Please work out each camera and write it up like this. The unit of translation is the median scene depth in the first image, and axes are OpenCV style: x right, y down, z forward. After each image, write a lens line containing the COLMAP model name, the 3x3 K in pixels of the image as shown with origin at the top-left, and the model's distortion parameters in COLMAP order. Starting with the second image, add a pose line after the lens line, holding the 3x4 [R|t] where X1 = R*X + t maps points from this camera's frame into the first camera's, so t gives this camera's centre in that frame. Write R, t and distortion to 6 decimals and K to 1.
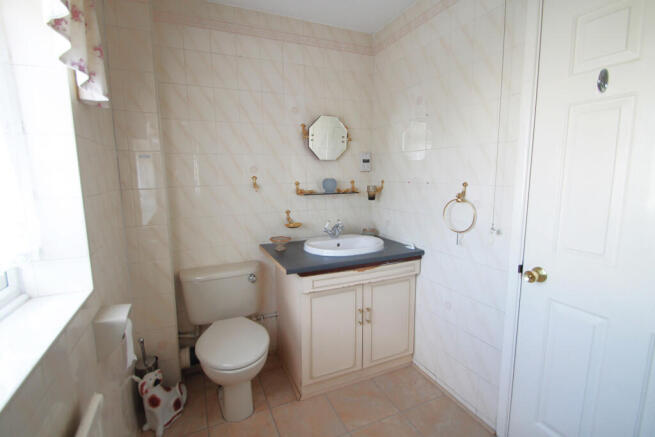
lens RADIAL K [[314.7, 0, 329.1], [0, 314.7, 216.2], [0, 0, 1]] dist [0.000328, -0.000229]
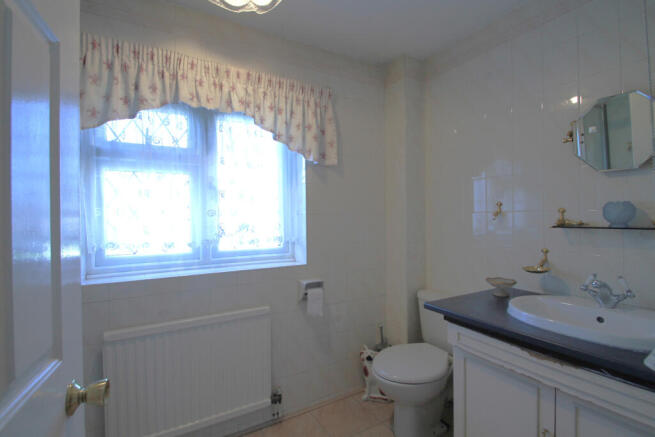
lens RADIAL K [[314.7, 0, 329.1], [0, 314.7, 216.2], [0, 0, 1]] dist [0.000328, -0.000229]
pose [[0.101859, 0.006843, -0.994775, 0.638754], [-0.132138, 0.991209, -0.006711, -0.027657], [0.985984, 0.132131, 0.101867, 0.544092]]
